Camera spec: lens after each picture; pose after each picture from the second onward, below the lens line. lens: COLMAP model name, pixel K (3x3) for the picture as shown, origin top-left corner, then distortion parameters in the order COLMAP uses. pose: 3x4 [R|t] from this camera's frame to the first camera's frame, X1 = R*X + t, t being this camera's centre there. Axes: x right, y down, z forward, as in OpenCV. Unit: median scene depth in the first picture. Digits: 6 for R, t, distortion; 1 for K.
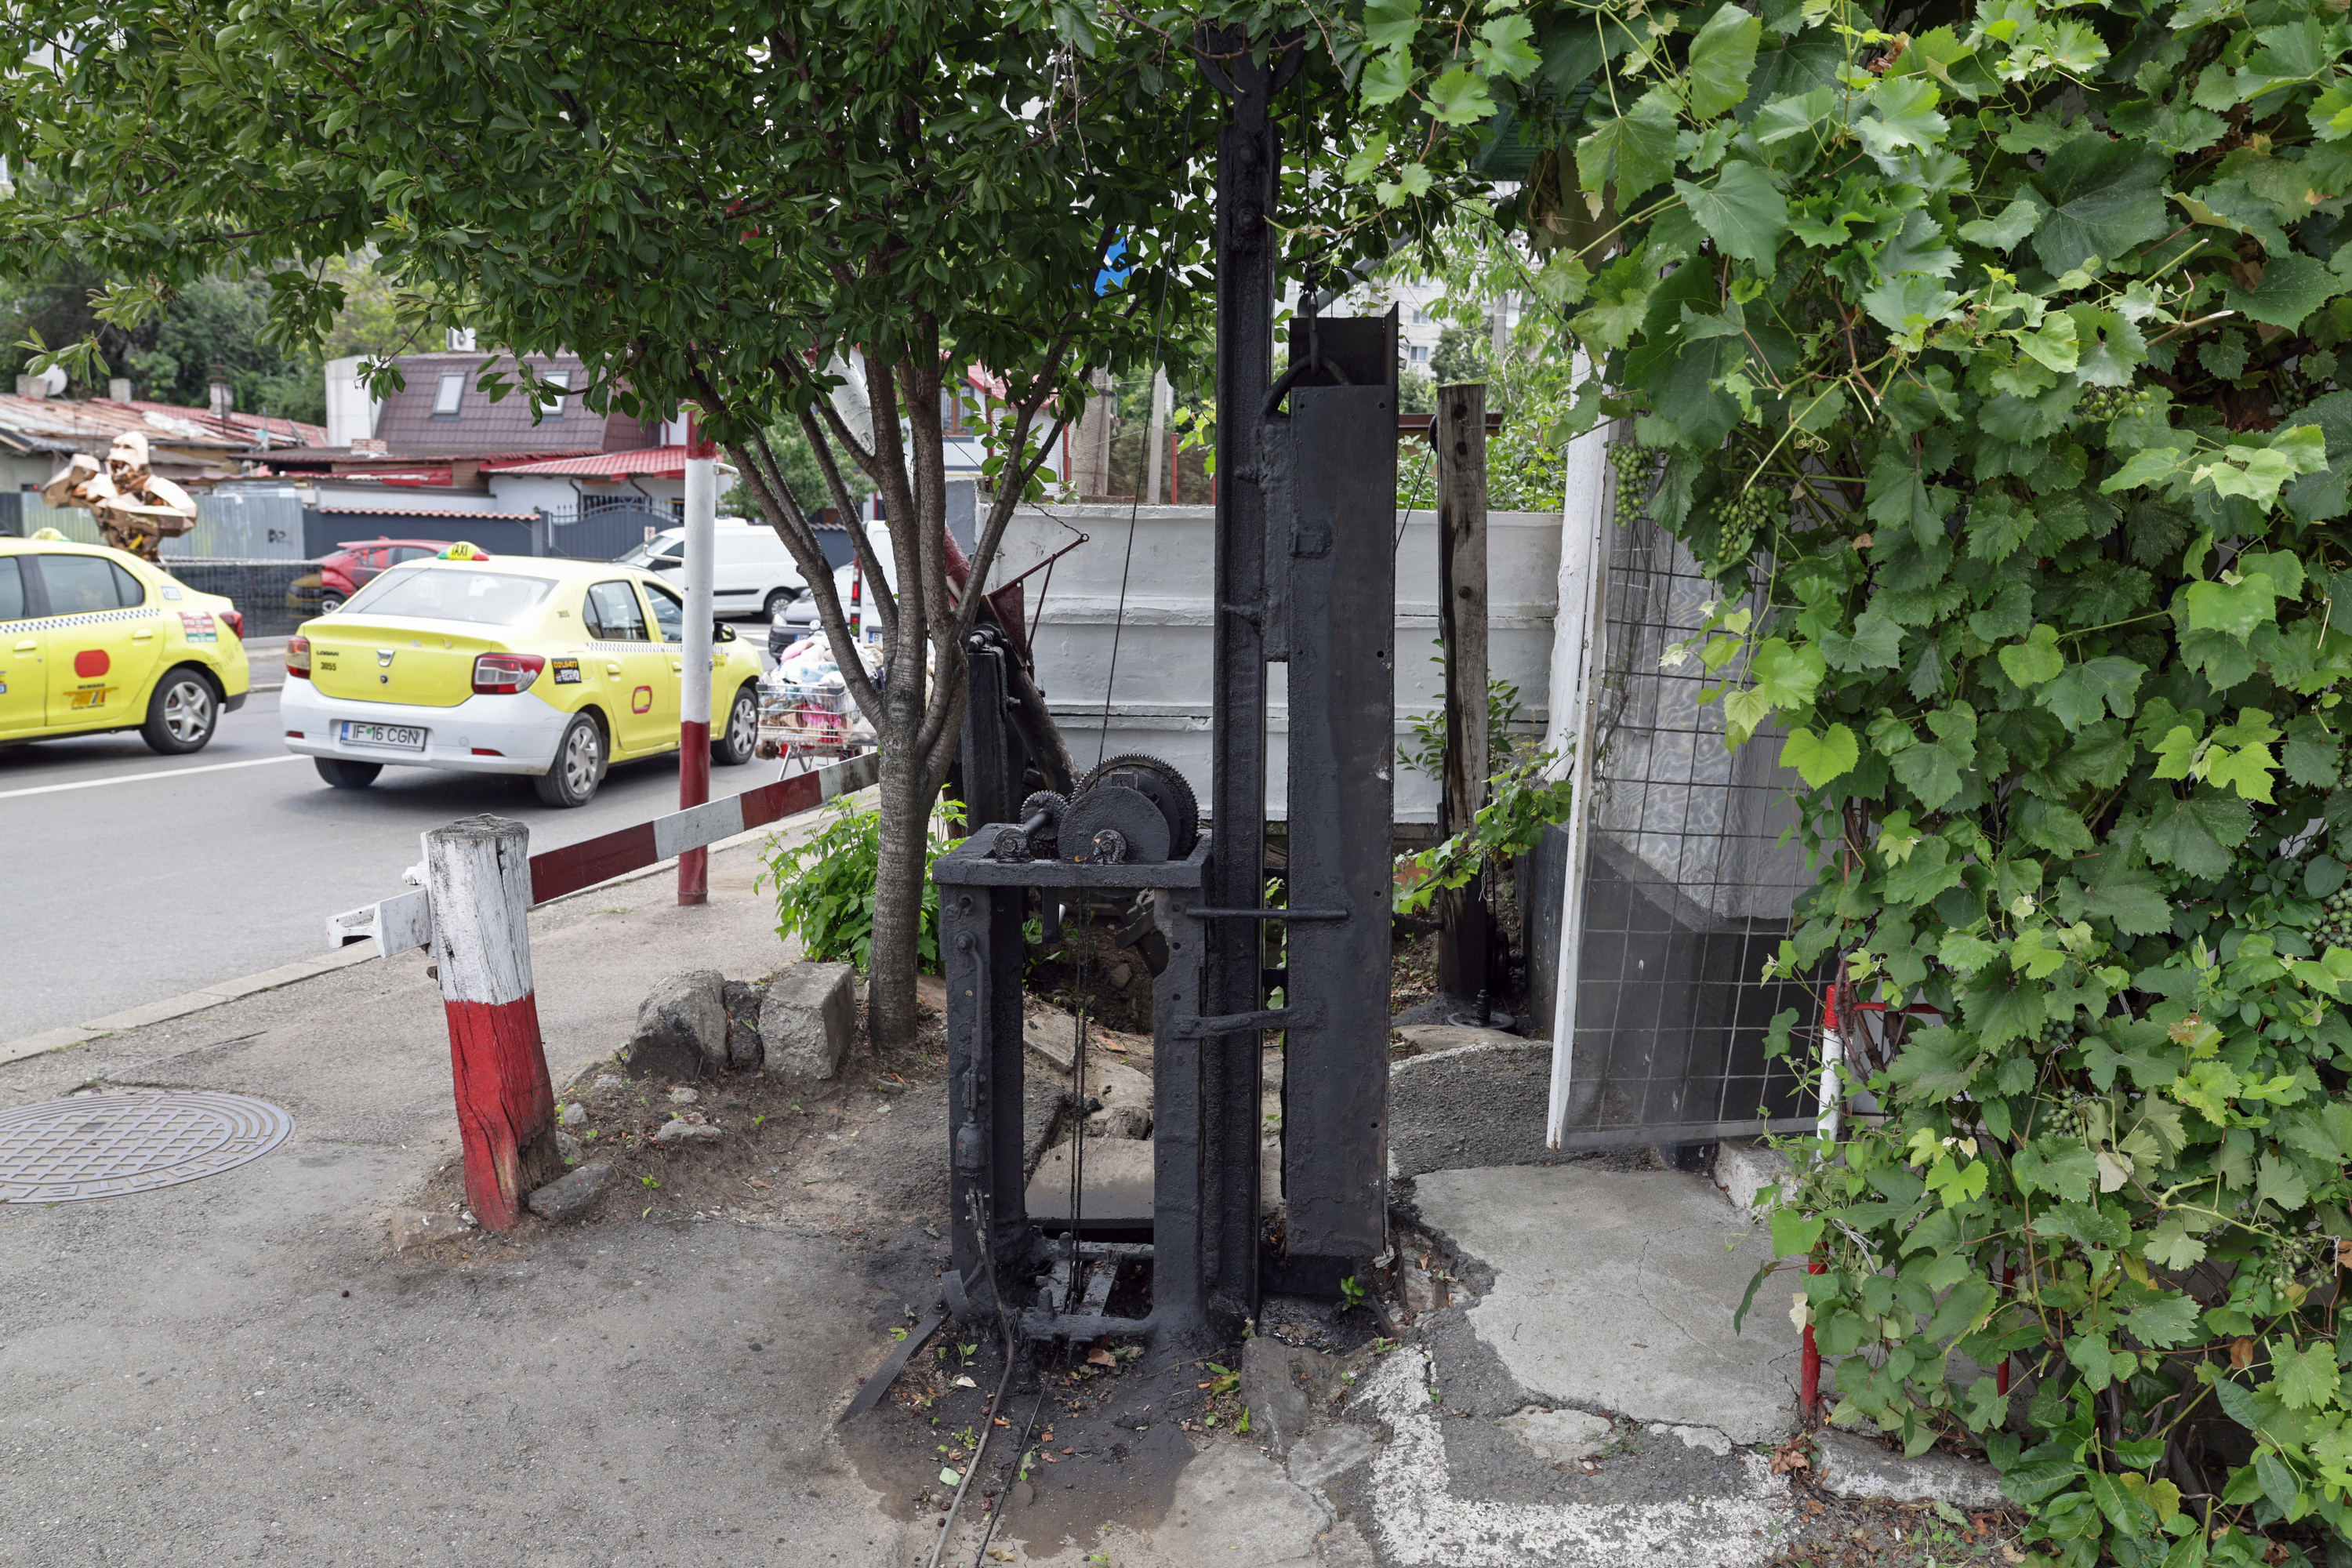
lens RADIAL K [[1935.2, 0, 1170.8], [0, 1935.2, 801.0], [0, 0, 1]] dist [-0.007716, 0.002794]
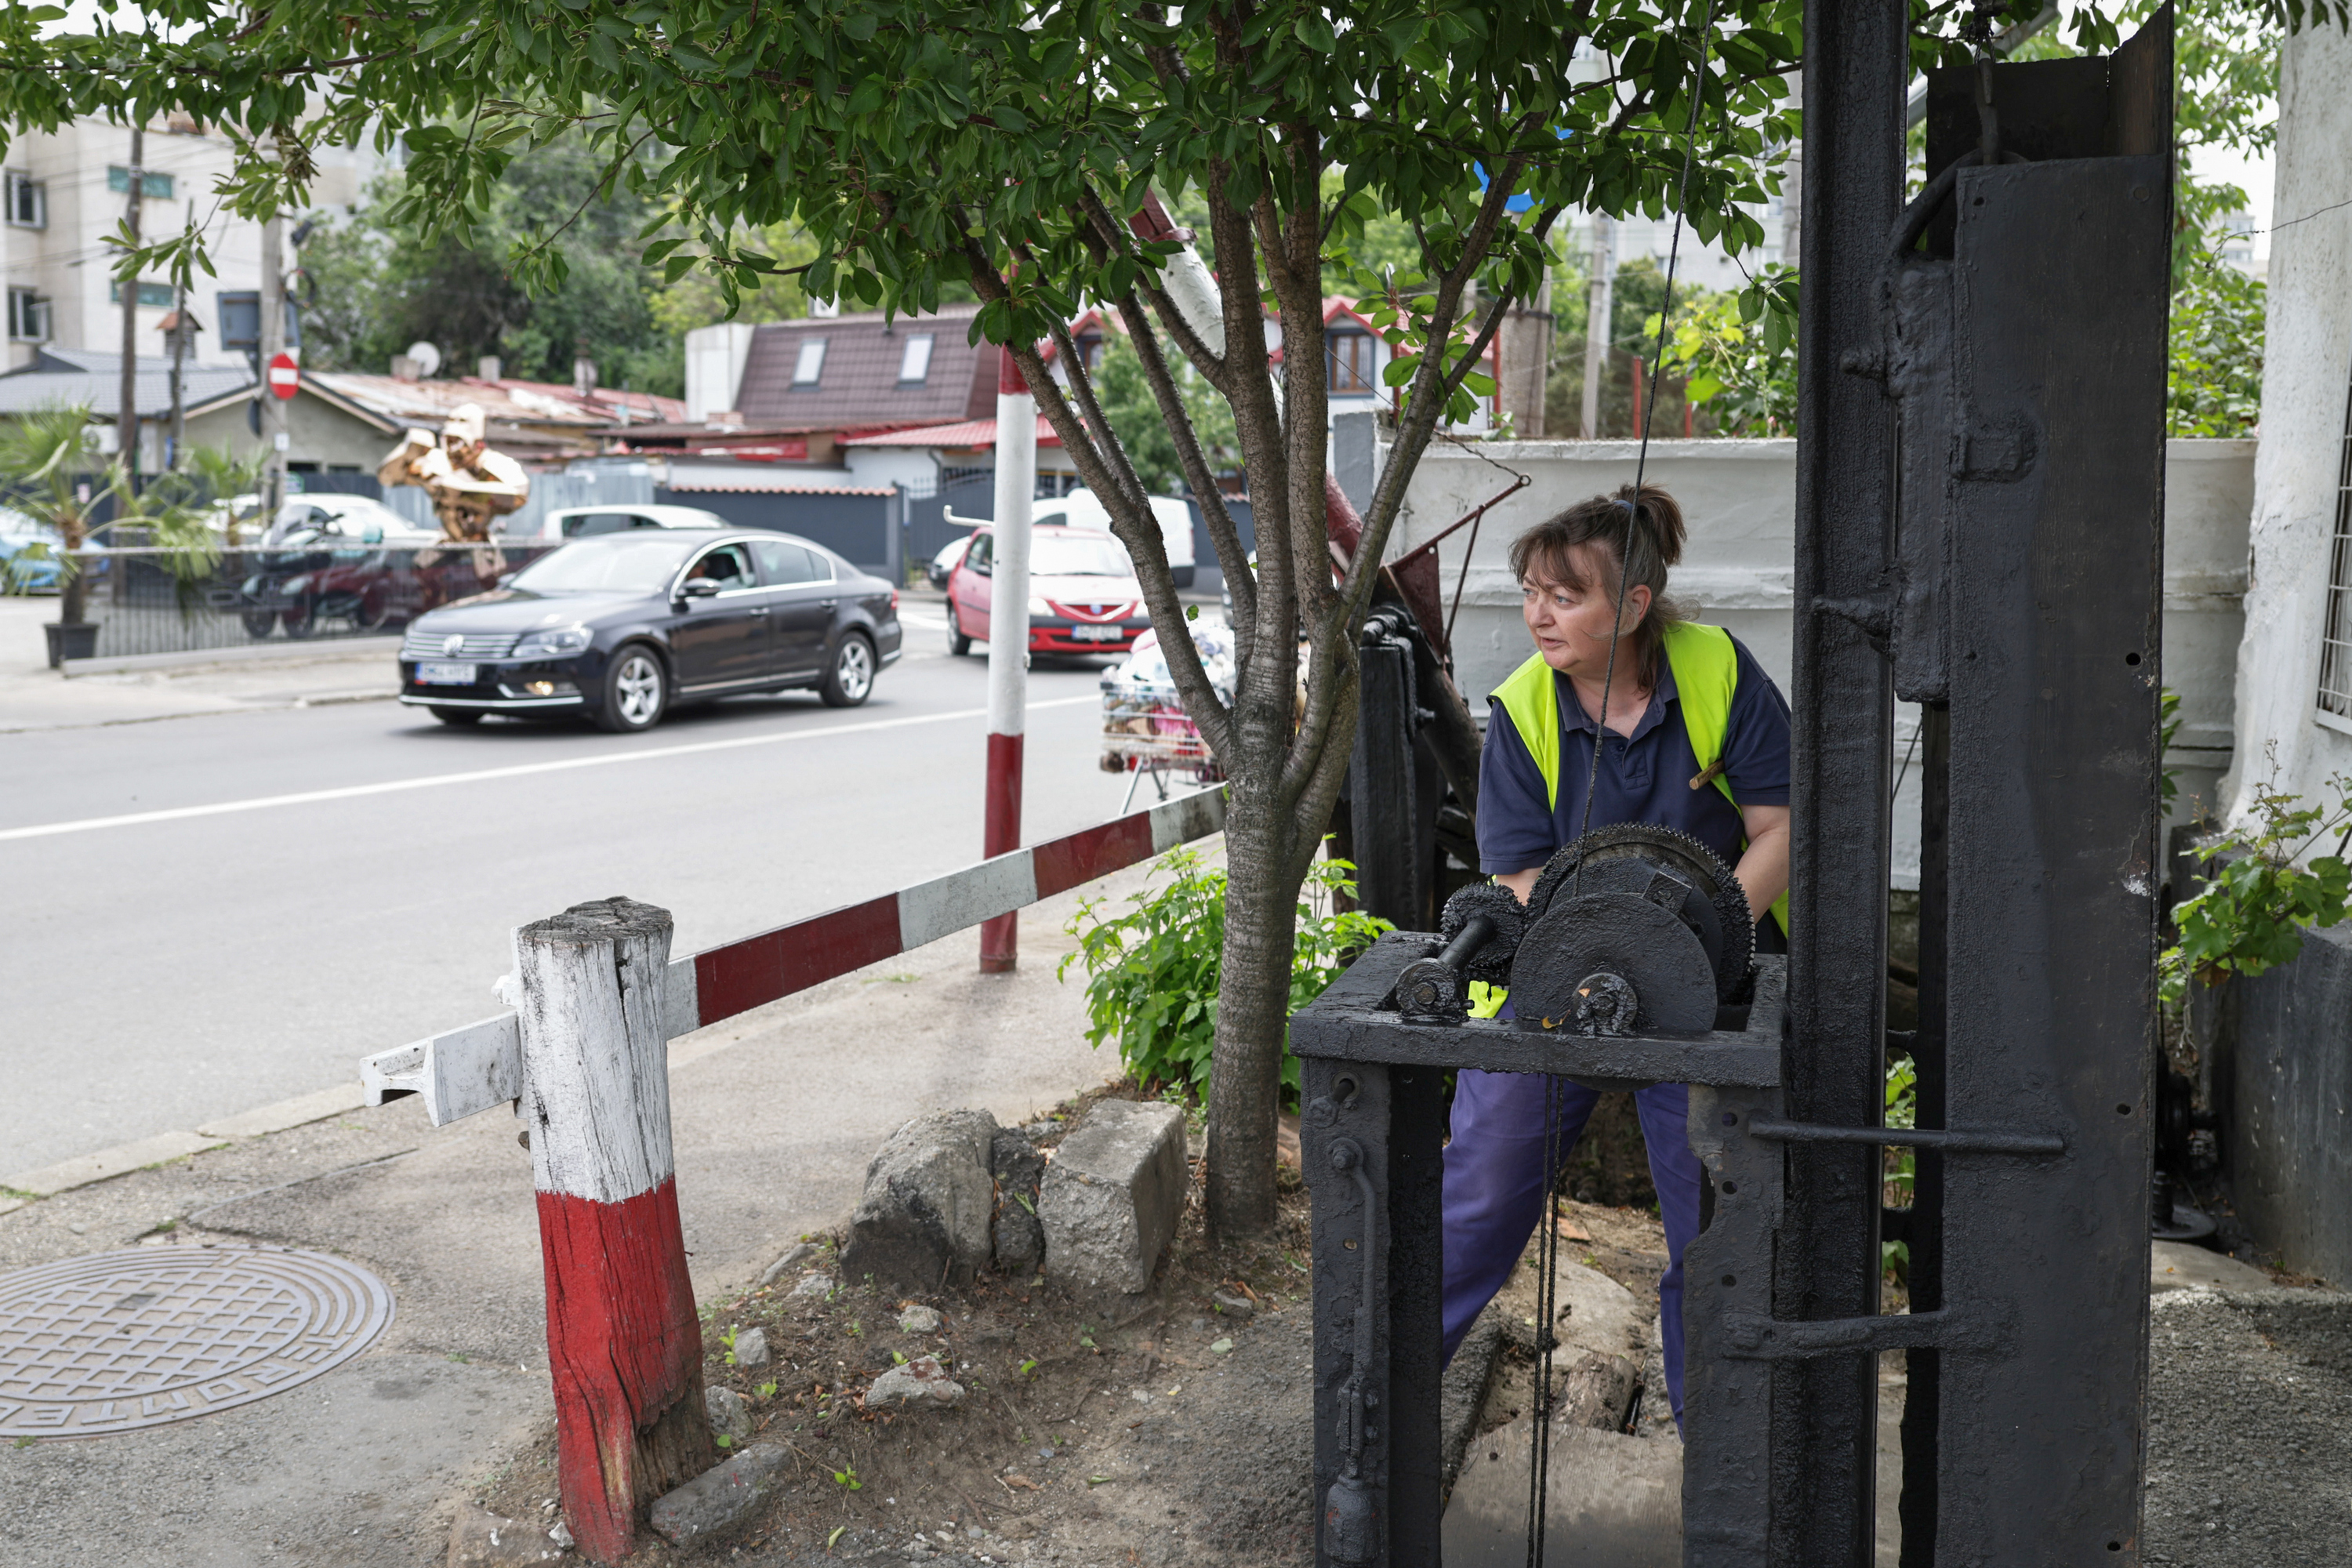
lens RADIAL K [[1989.1, 0, 1093.4], [0, 1989.1, 674.7], [0, 0, 1]] dist [-0.011378, 0.000380]
pose [[0.971051, 0.004807, -0.238823, -0.028309], [-0.018506, 0.998306, -0.055154, -0.026461], [0.238154, 0.057977, 0.969496, 0.295077]]
